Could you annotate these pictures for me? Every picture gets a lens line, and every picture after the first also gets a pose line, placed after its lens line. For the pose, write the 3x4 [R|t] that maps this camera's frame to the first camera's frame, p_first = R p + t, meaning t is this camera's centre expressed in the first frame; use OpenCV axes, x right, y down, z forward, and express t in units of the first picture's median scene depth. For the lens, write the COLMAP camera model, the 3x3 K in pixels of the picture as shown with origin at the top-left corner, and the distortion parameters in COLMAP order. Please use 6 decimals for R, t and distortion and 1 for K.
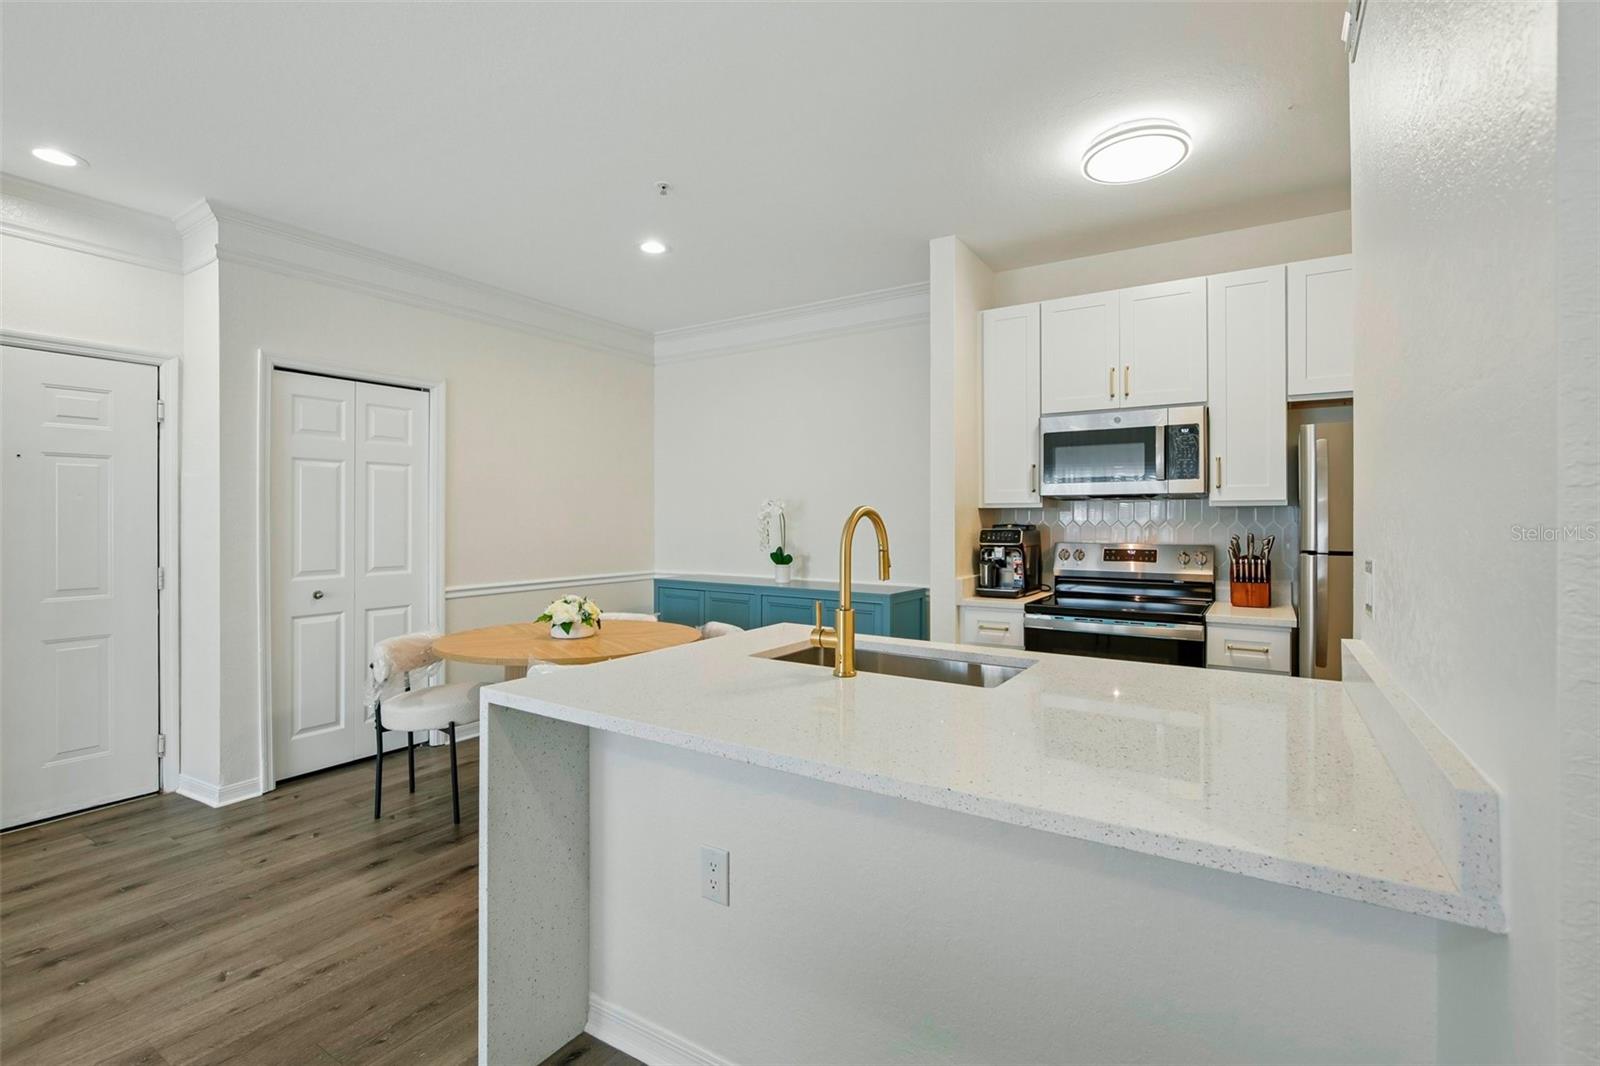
lens RADIAL K [[731.6, 0, 796.3], [0, 731.6, 520.2], [0, 0, 1]] dist [-0.001943, 0.006903]
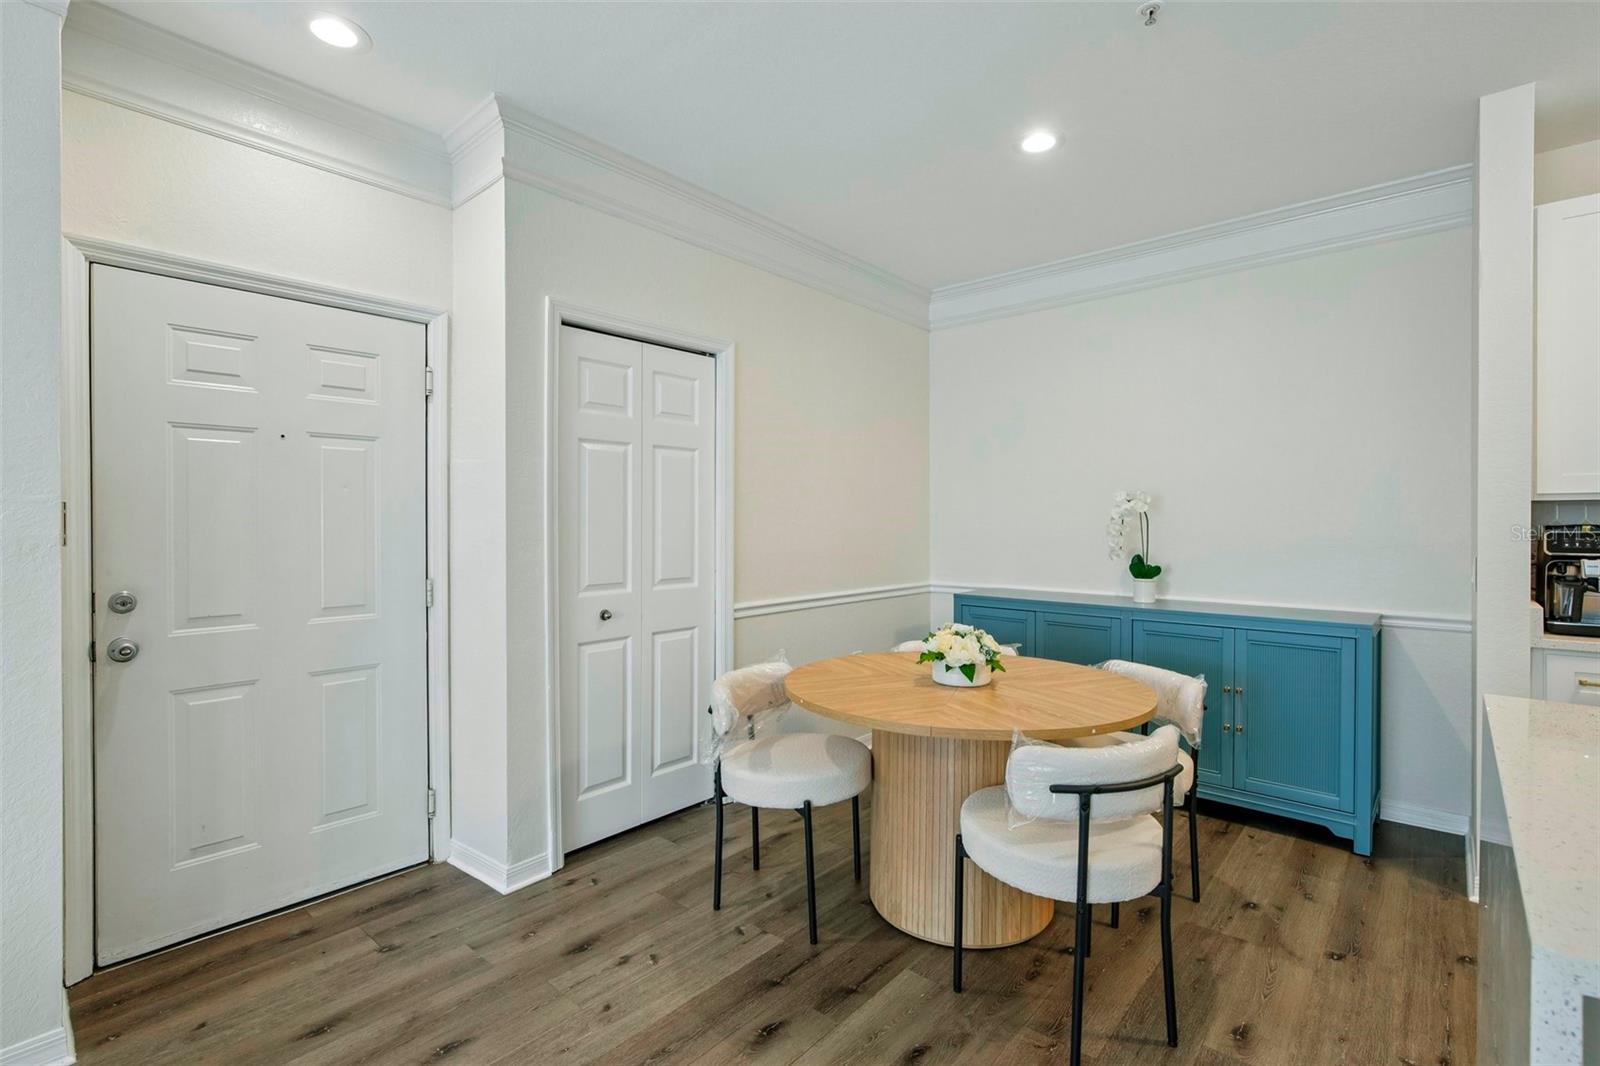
lens RADIAL K [[729.2, 0, 799.0], [0, 729.2, 525.4], [0, 0, 1]] dist [-0.000663, -0.000480]
pose [[0.990483, 0.000310, -0.137631, -0.359653], [0.000369, 0.999988, 0.004910, 0.003026], [0.137631, -0.004914, 0.990471, 0.272866]]
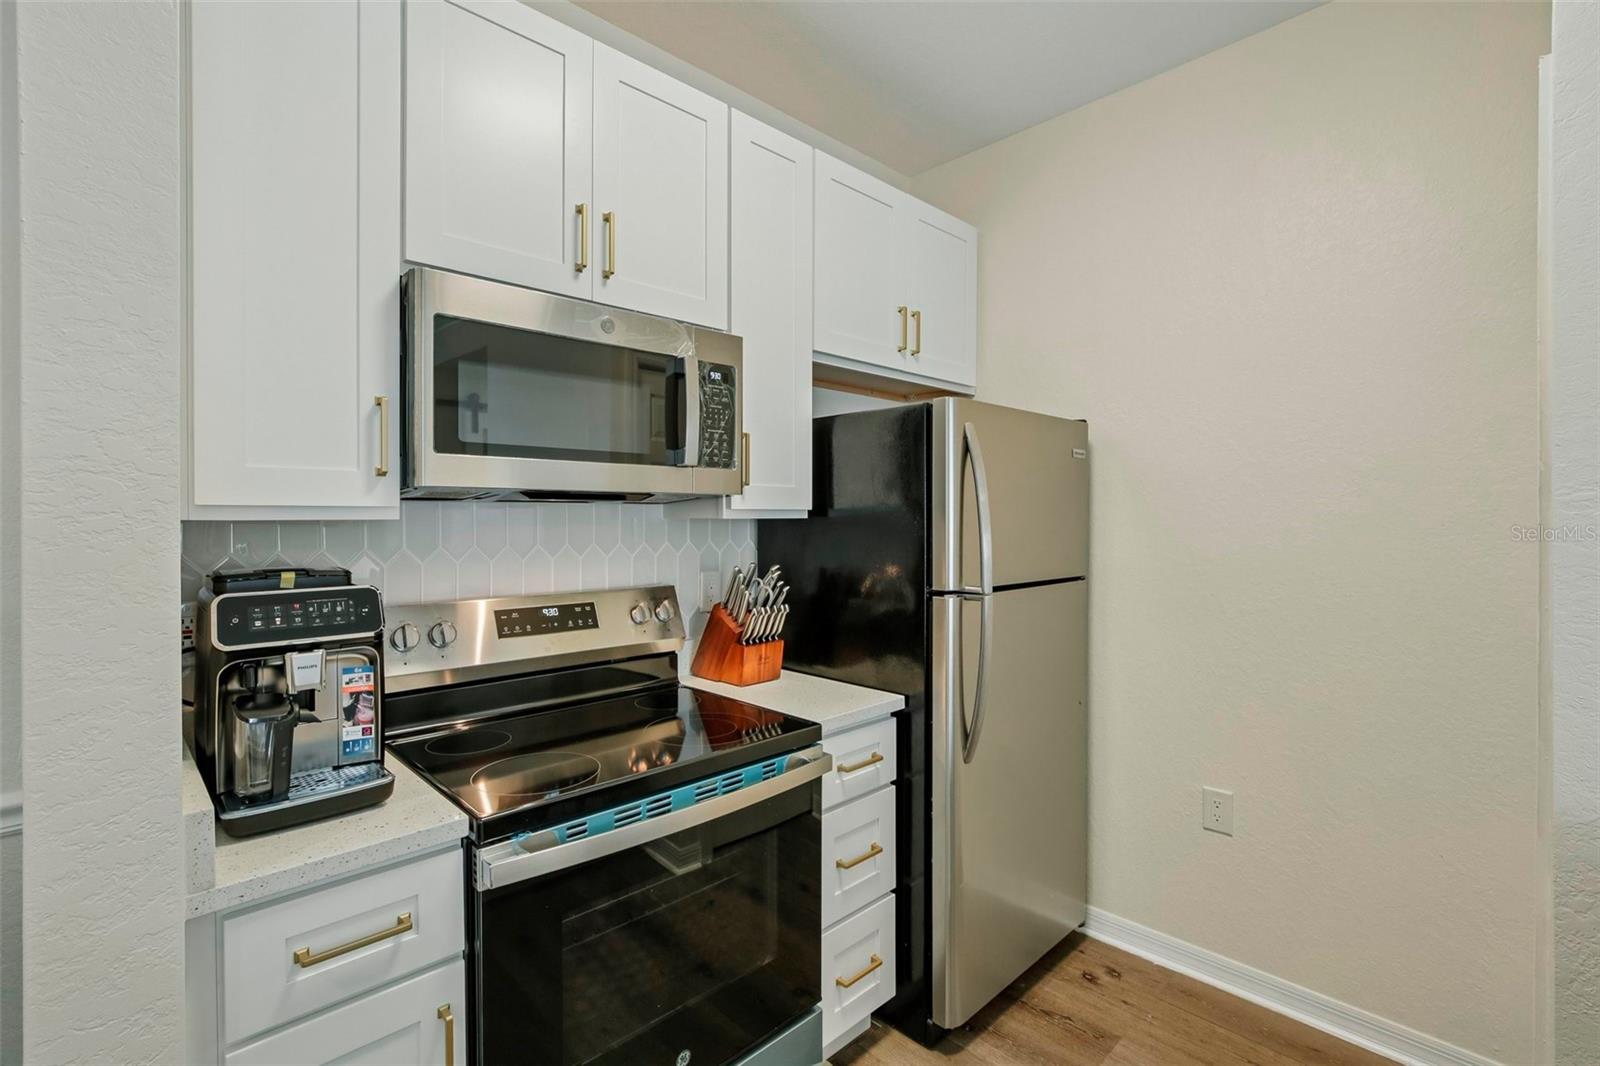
lens RADIAL K [[731.6, 0, 796.3], [0, 731.6, 520.2], [0, 0, 1]] dist [-0.001943, 0.006903]
pose [[0.215408, -0.005449, 0.976509, 0.026443], [0.004189, 0.999980, 0.004656, -0.019347], [-0.976515, 0.003088, 0.215427, 0.785116]]
